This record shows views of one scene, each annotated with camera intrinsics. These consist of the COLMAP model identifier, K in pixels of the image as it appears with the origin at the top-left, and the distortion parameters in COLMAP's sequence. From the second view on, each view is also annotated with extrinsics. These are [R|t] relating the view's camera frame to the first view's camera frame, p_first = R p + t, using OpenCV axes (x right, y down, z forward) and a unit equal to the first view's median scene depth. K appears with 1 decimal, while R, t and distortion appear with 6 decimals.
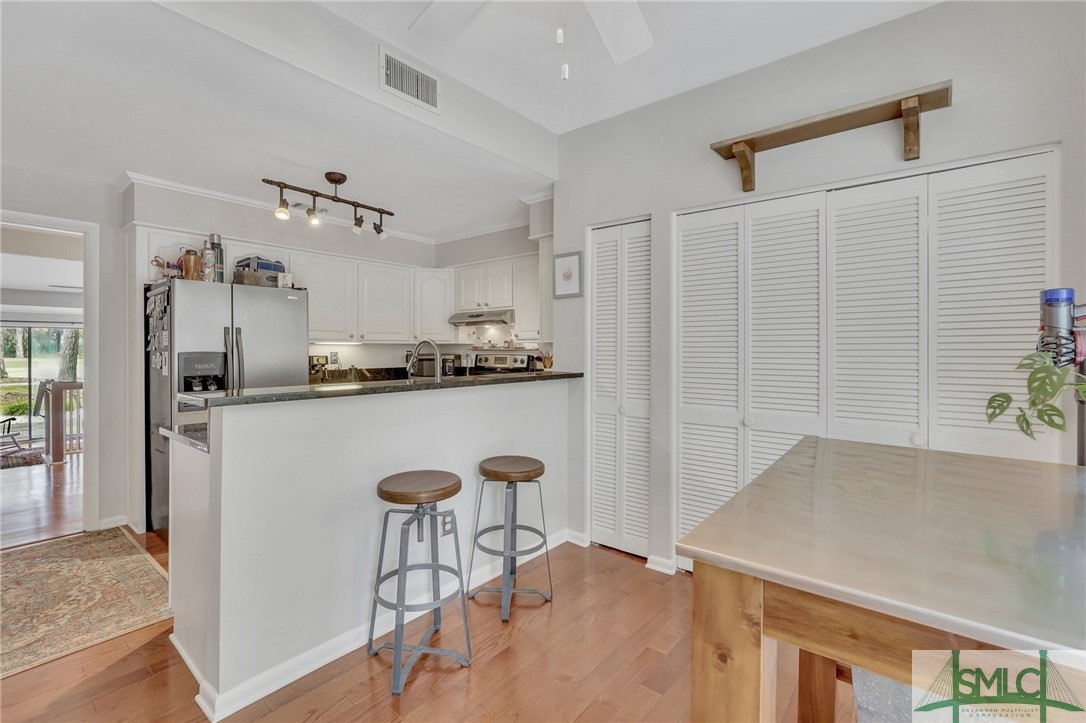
lens RADIAL K [[478.1, 0, 542.1], [0, 478.1, 352.2], [0, 0, 1]] dist [-0.003313, 0.001094]
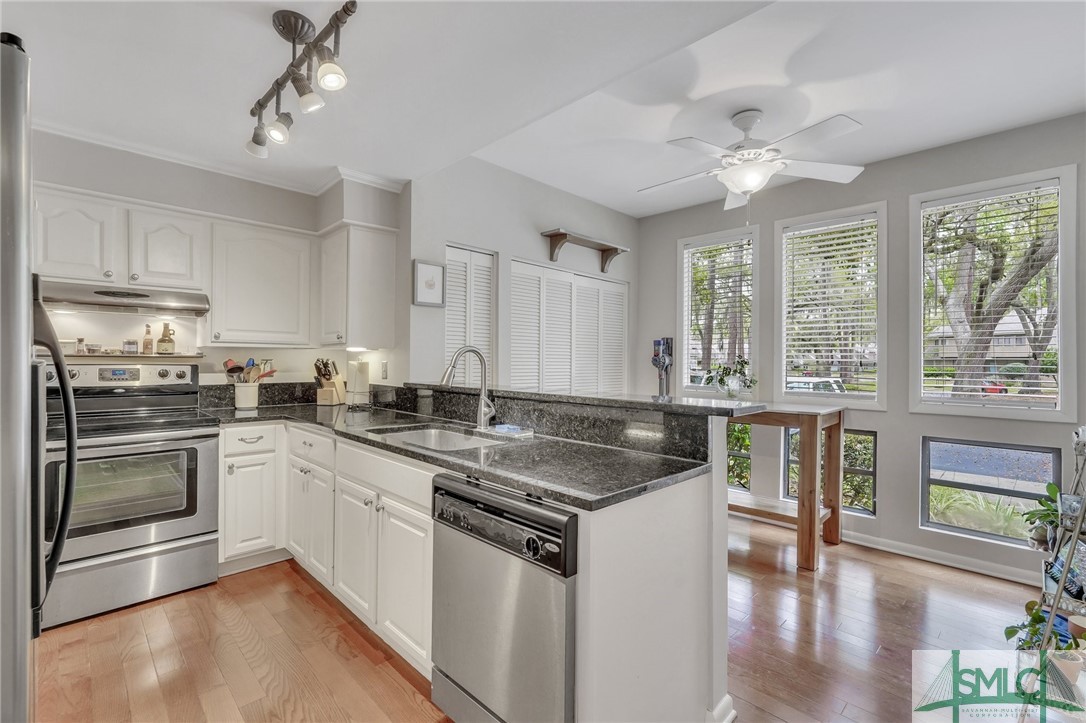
lens RADIAL K [[478.1, 0, 542.2], [0, 478.1, 356.9], [0, 0, 1]] dist [-0.003313, 0.001094]
pose [[0.113143, 0.007692, 0.993549, -0.922591], [-0.004056, 0.999965, -0.007280, -0.003156], [-0.993570, -0.003206, 0.113171, 0.671578]]
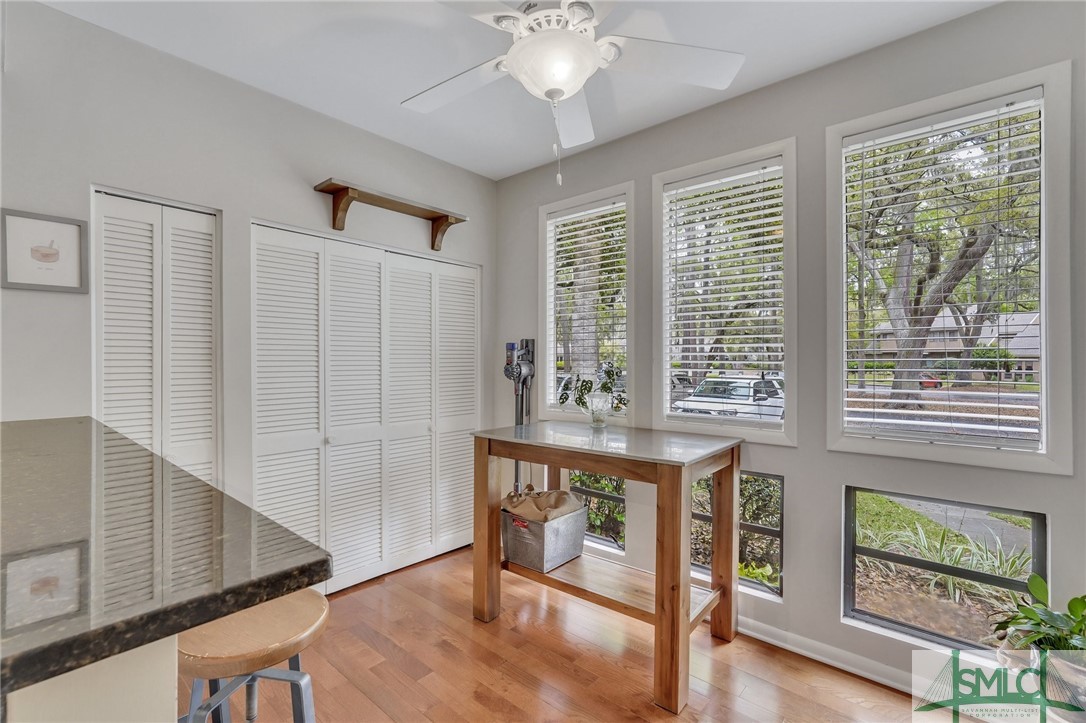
lens RADIAL K [[478.1, 0, 542.6], [0, 478.1, 359.2], [0, 0, 1]] dist [-0.003313, 0.001094]
pose [[0.036636, -0.001069, 0.999328, -0.514787], [0.006376, 0.999979, 0.000836, -0.028981], [-0.999308, 0.006341, 0.036642, 0.385270]]
